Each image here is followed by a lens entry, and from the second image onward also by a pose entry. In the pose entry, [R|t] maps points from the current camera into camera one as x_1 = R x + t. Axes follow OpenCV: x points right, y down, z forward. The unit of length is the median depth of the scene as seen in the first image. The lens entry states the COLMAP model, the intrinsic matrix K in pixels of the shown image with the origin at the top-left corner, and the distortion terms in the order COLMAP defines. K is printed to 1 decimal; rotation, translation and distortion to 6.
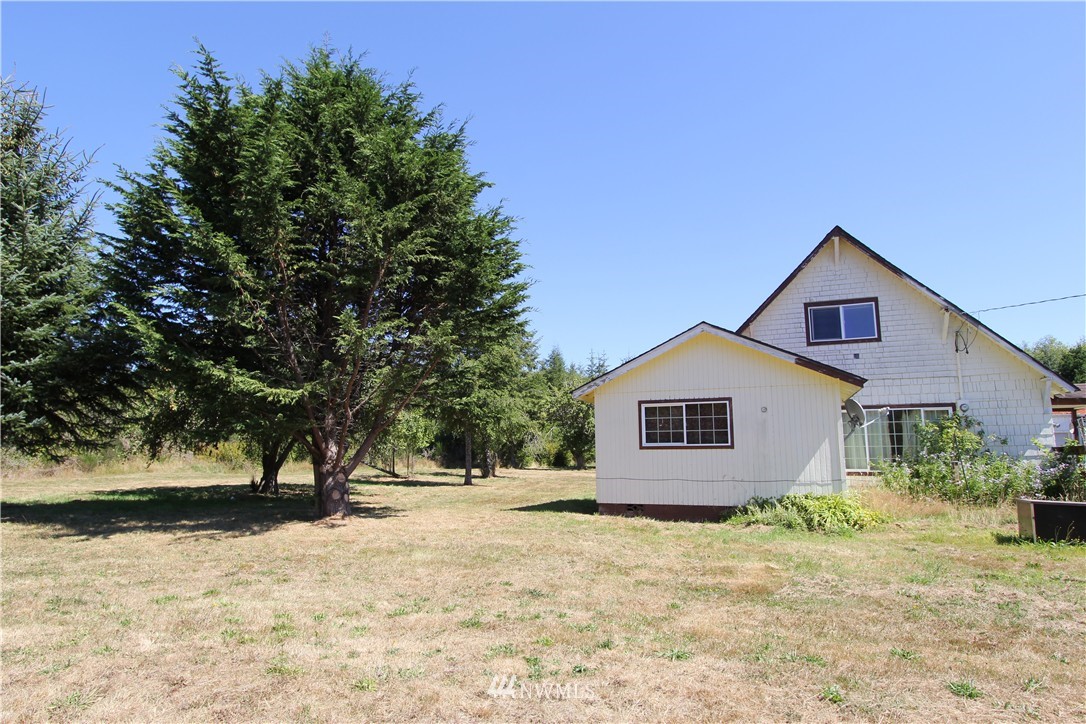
lens RADIAL K [[614.8, 0, 538.5], [0, 614.8, 363.2], [0, 0, 1]] dist [-0.021343, 0.005235]
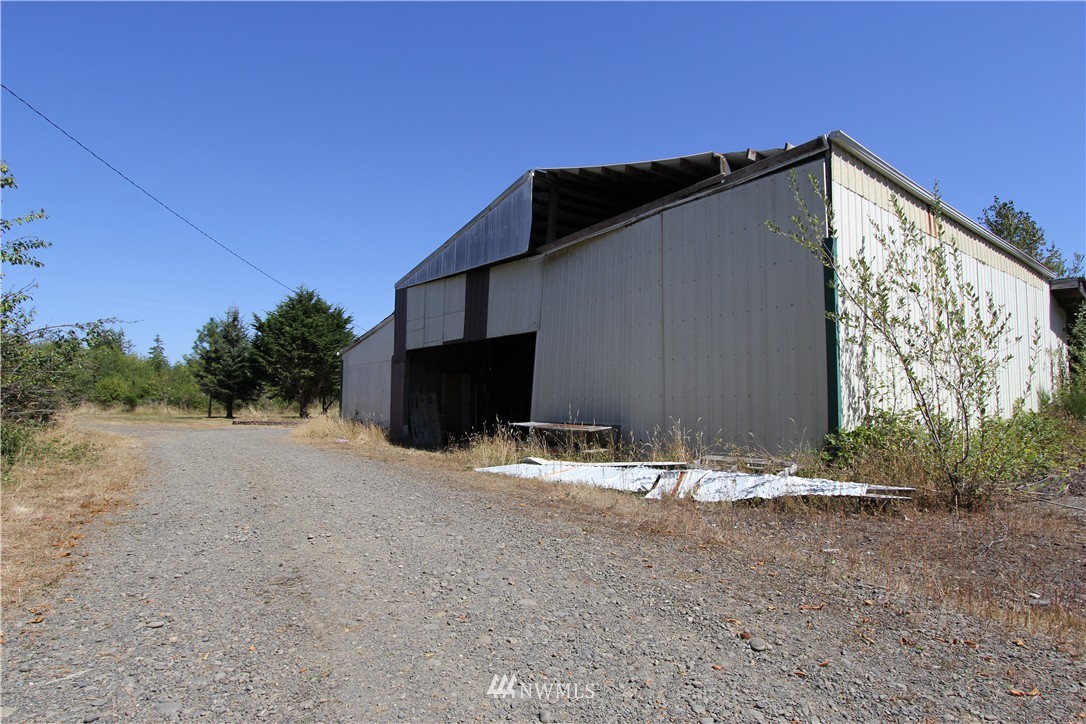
lens RADIAL K [[614.8, 0, 539.6], [0, 614.8, 366.4], [0, 0, 1]] dist [-0.021343, 0.005235]
pose [[0.922105, -0.021750, -0.386327, 2.182247], [0.049125, 0.996920, 0.061127, -0.202853], [0.383808, -0.075344, 0.920334, -1.662164]]
